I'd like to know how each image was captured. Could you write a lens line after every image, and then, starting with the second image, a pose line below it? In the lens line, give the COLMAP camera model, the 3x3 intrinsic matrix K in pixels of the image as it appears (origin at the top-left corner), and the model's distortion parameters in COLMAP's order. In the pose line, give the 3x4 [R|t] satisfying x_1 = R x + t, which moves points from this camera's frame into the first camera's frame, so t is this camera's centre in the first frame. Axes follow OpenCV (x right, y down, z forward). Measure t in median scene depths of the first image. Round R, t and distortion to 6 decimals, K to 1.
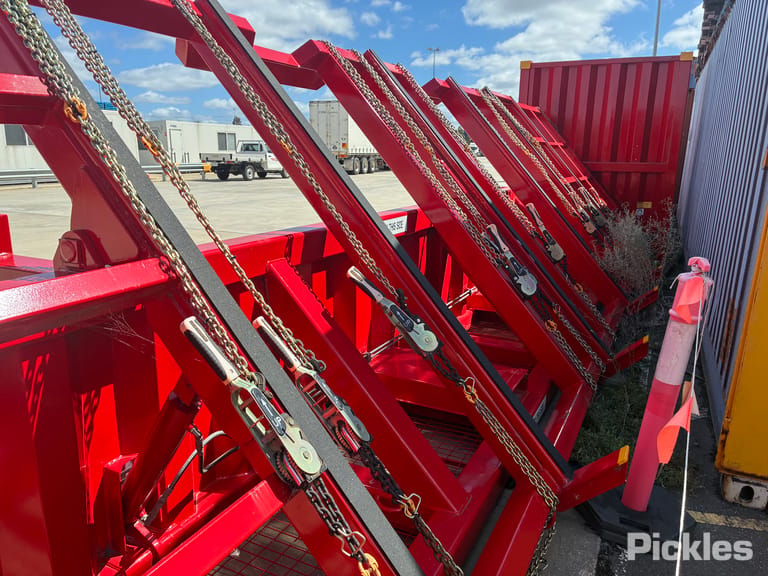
lens RADIAL K [[574.0, 0, 384.5], [0, 574.0, 295.7], [0, 0, 1]] dist [0.031154, -0.000380]
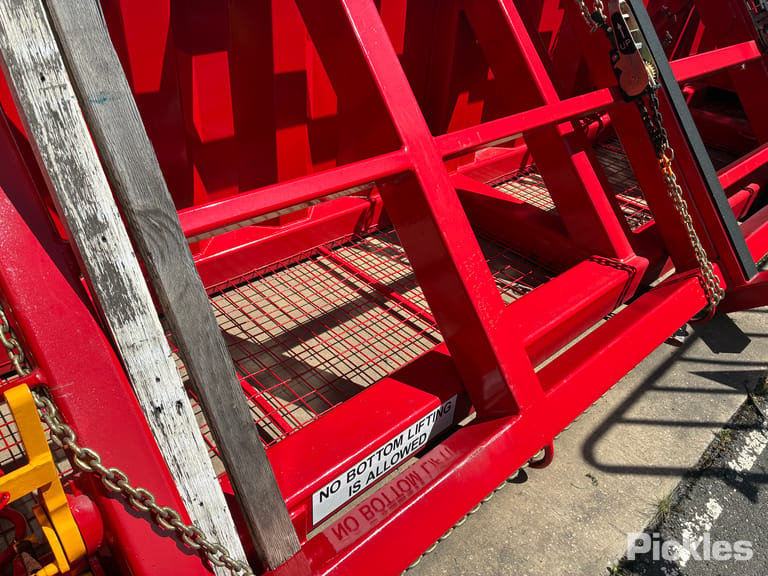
lens RADIAL K [[573.7, 0, 393.8], [0, 573.7, 288.3], [0, 0, 1]] dist [0.085839, -0.104944]
pose [[0.938360, 0.242008, -0.246807, -0.134897], [-0.146138, 0.924818, 0.351219, 0.120740], [0.313249, -0.293501, 0.903179, -0.260295]]
